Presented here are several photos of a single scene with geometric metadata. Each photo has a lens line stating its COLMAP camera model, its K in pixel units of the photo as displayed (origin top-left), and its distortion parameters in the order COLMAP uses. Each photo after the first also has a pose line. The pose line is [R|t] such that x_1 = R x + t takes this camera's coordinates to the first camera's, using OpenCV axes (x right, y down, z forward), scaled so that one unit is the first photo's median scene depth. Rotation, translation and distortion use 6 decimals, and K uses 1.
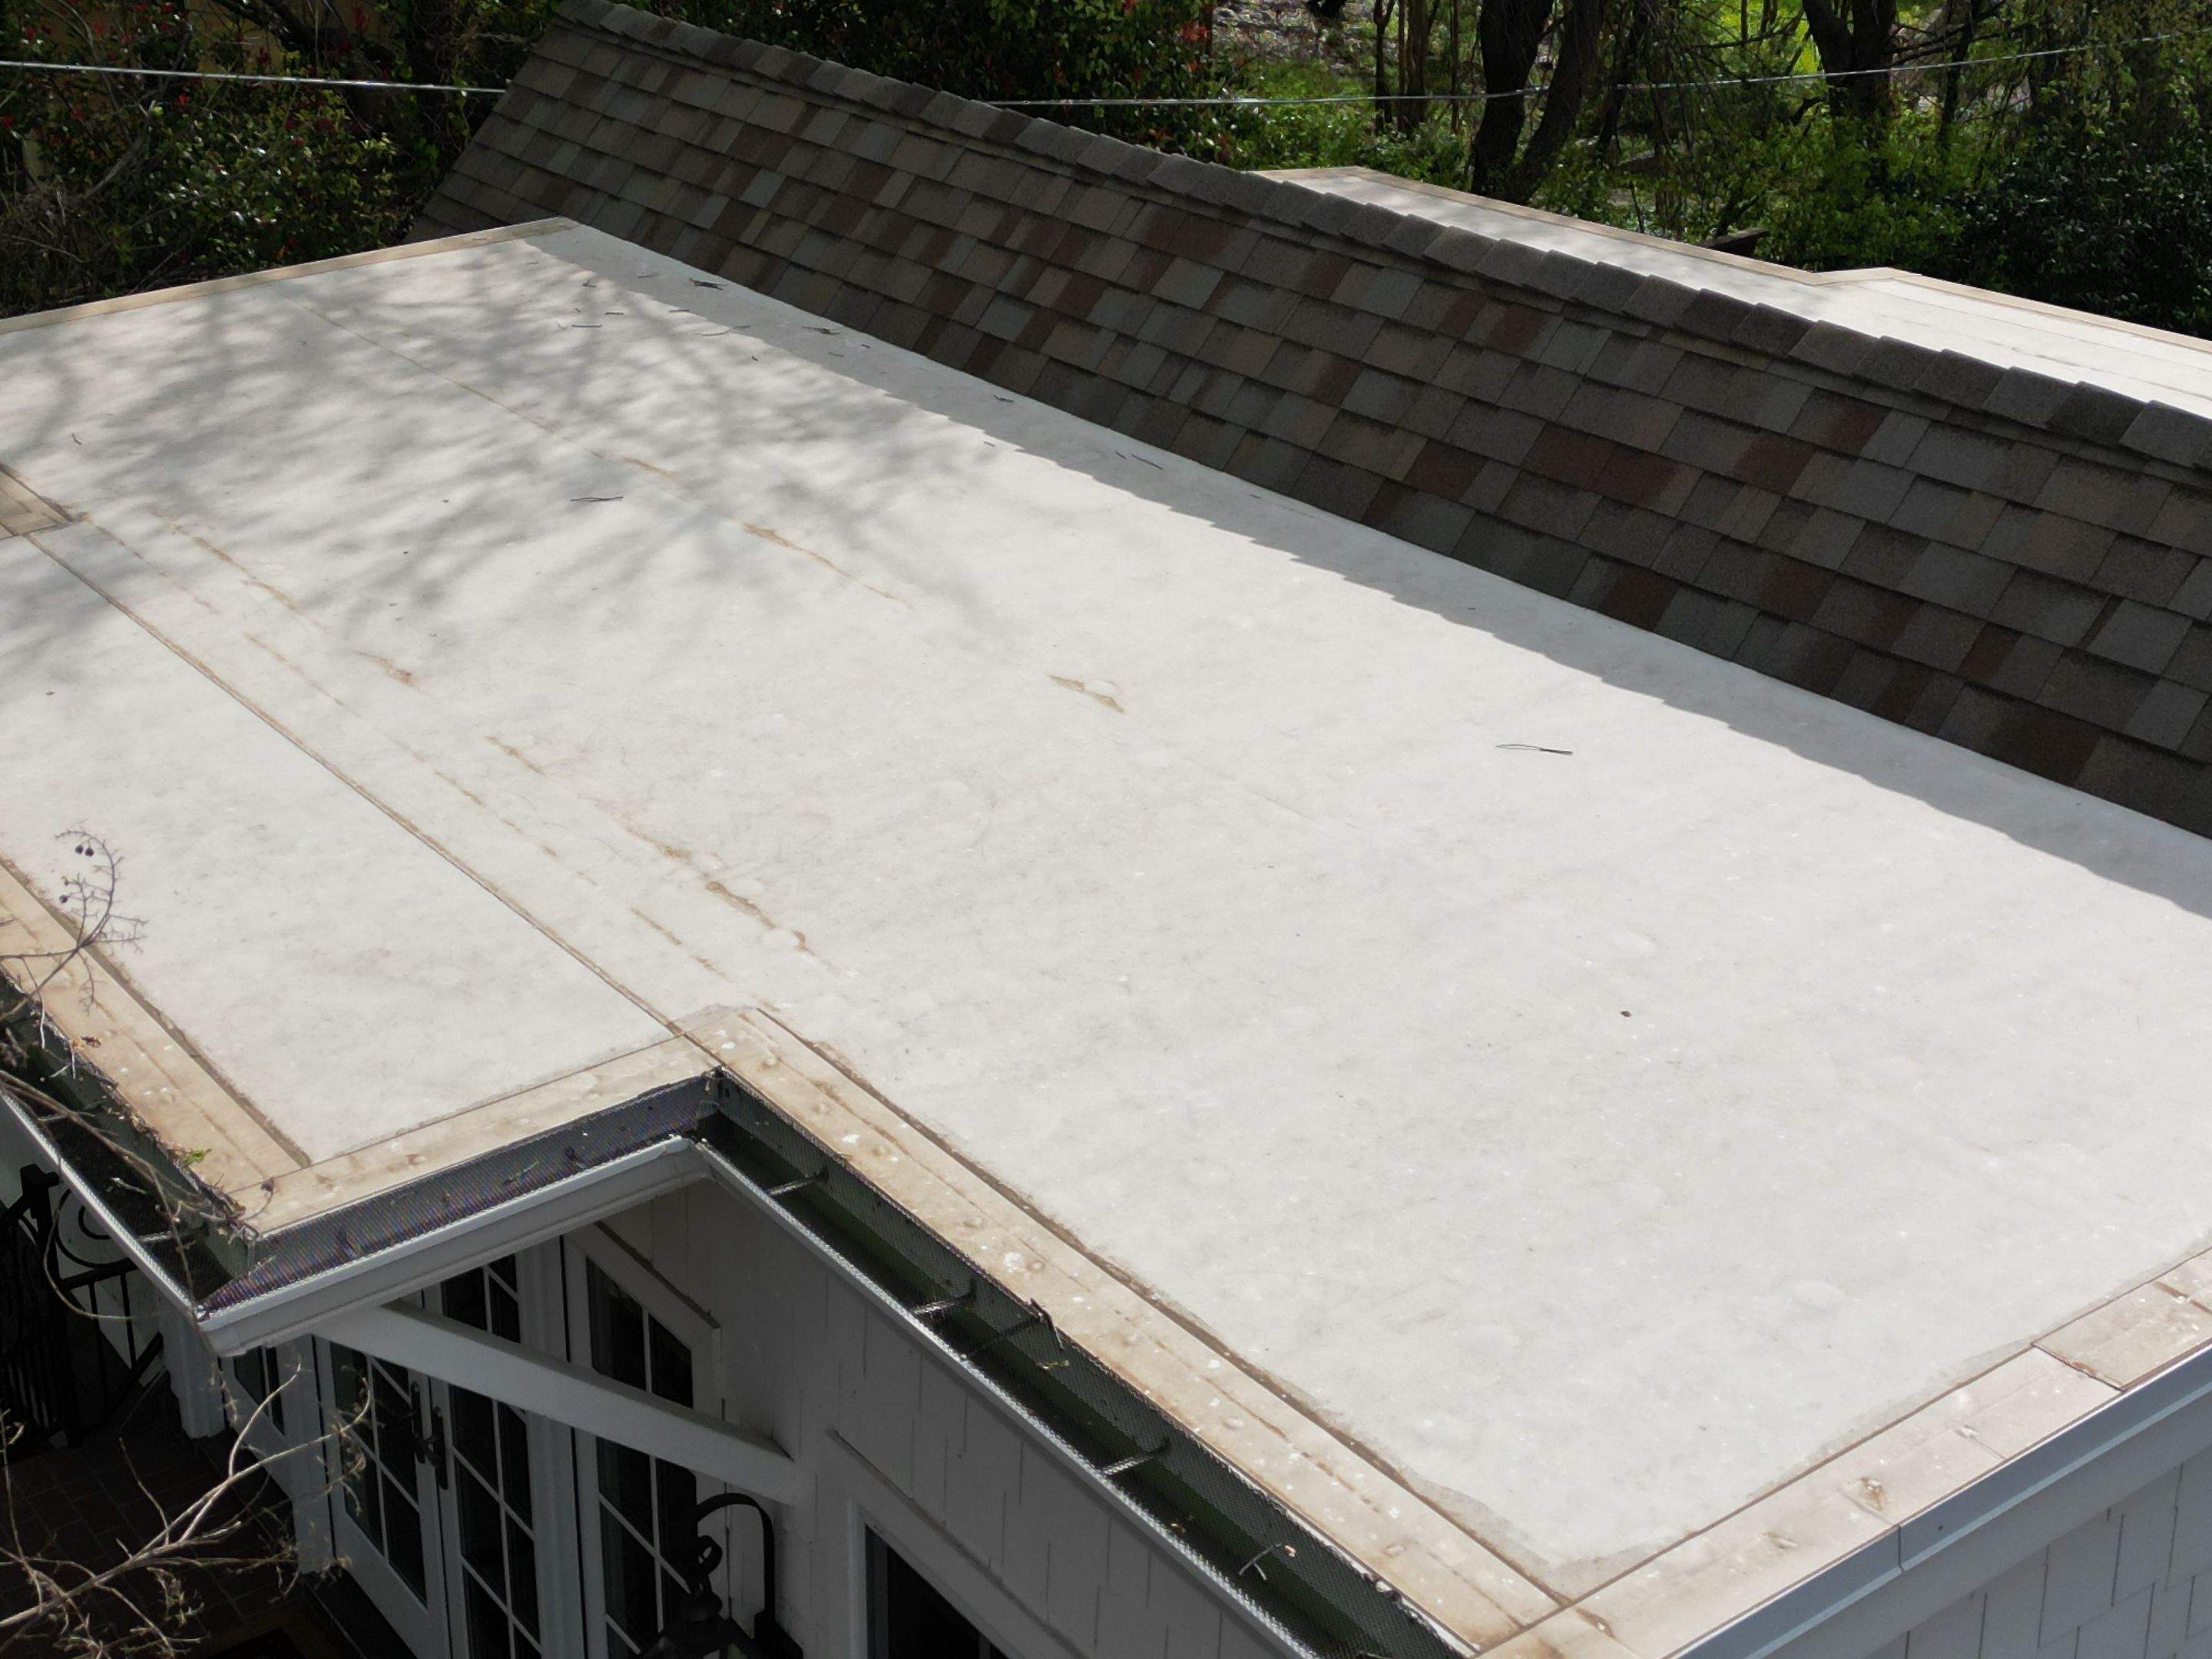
lens RADIAL K [[3112.0, 0, 1092.4], [0, 3112.0, 836.9], [0, 0, 1]] dist [0.188584, -0.487302]
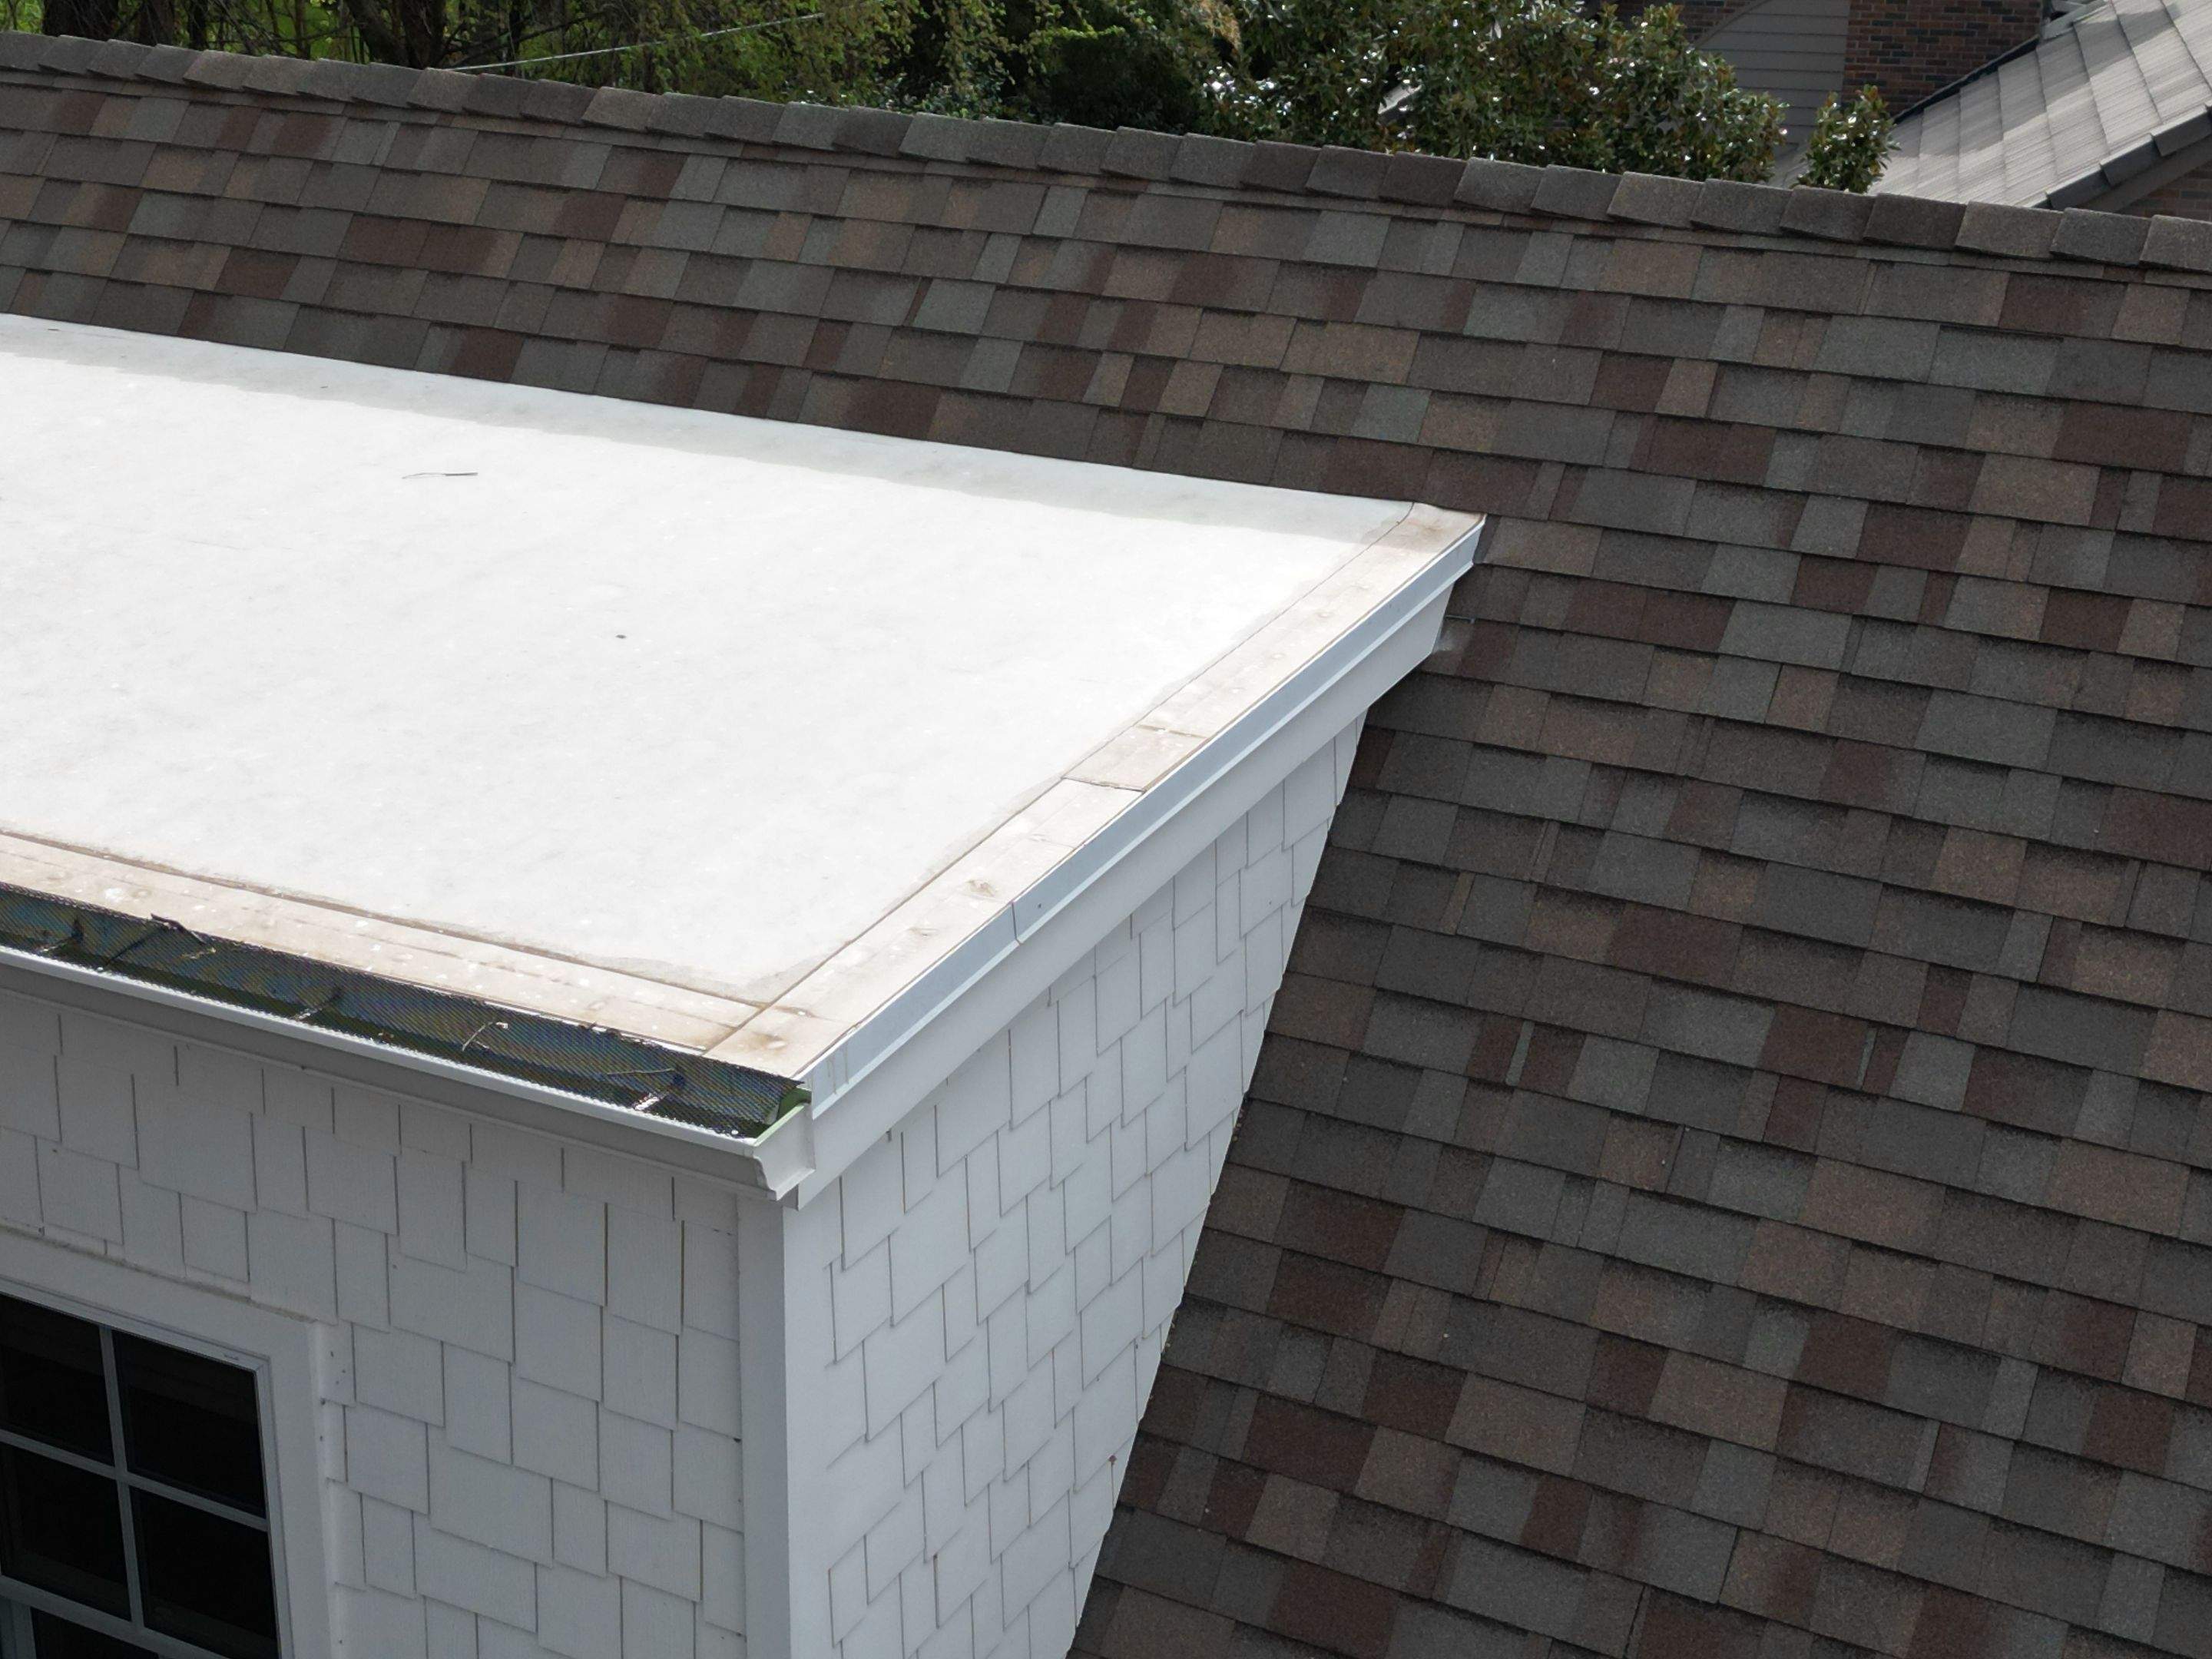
lens RADIAL K [[3112.0, 0, 1092.4], [0, 3112.0, 836.9], [0, 0, 1]] dist [0.188584, -0.487302]
pose [[0.894828, -0.156783, 0.417973, -0.114531], [0.168581, 0.985648, 0.008808, 0.112414], [-0.413356, 0.062580, 0.908417, -0.031577]]
